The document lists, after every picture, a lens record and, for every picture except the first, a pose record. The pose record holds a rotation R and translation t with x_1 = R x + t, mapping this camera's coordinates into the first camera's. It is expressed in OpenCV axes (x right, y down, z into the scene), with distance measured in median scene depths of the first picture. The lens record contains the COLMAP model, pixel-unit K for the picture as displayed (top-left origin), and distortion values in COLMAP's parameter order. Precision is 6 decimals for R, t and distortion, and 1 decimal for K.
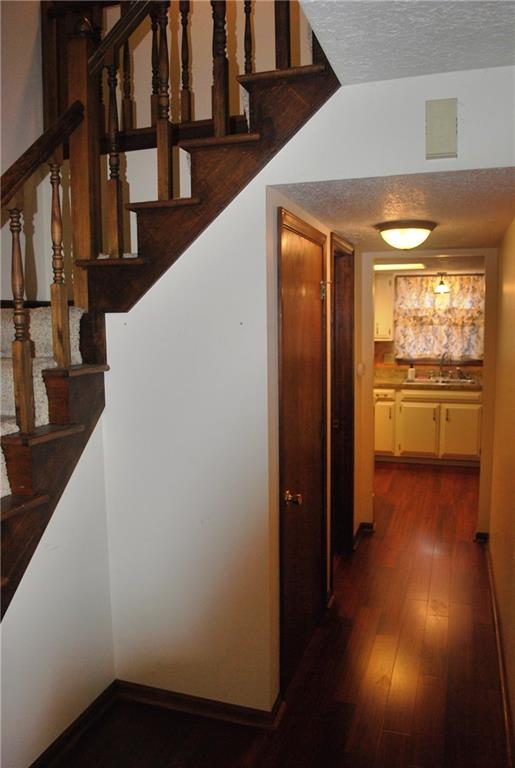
lens RADIAL K [[605.0, 0, 256.4], [0, 605.0, 385.2], [0, 0, 1]] dist [-0.083880, 0.014538]
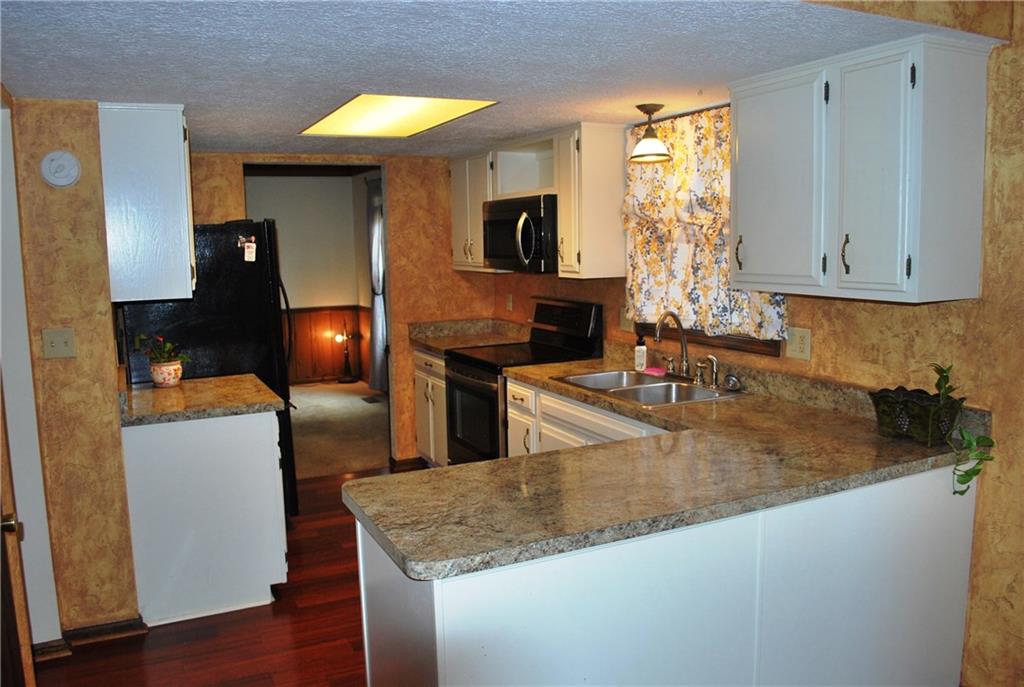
lens RADIAL K [[806.7, 0, 518.6], [0, 806.7, 346.3], [0, 0, 1]] dist [-0.083880, 0.014538]
pose [[0.693293, 0.090787, -0.714914, 0.608190], [-0.065963, 0.995863, 0.062496, -0.057827], [0.717630, 0.003830, 0.696414, 0.555689]]
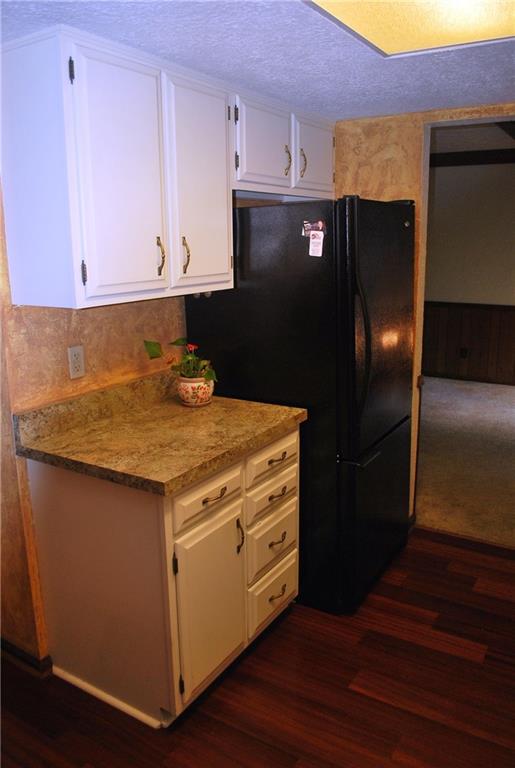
lens RADIAL K [[605.0, 0, 255.9], [0, 605.0, 383.3], [0, 0, 1]] dist [-0.083880, 0.014538]
pose [[-0.971545, -0.030447, 0.234891, 0.295198], [0.049159, 0.944188, 0.325717, -0.108273], [-0.231699, 0.327996, -0.915825, 1.076290]]
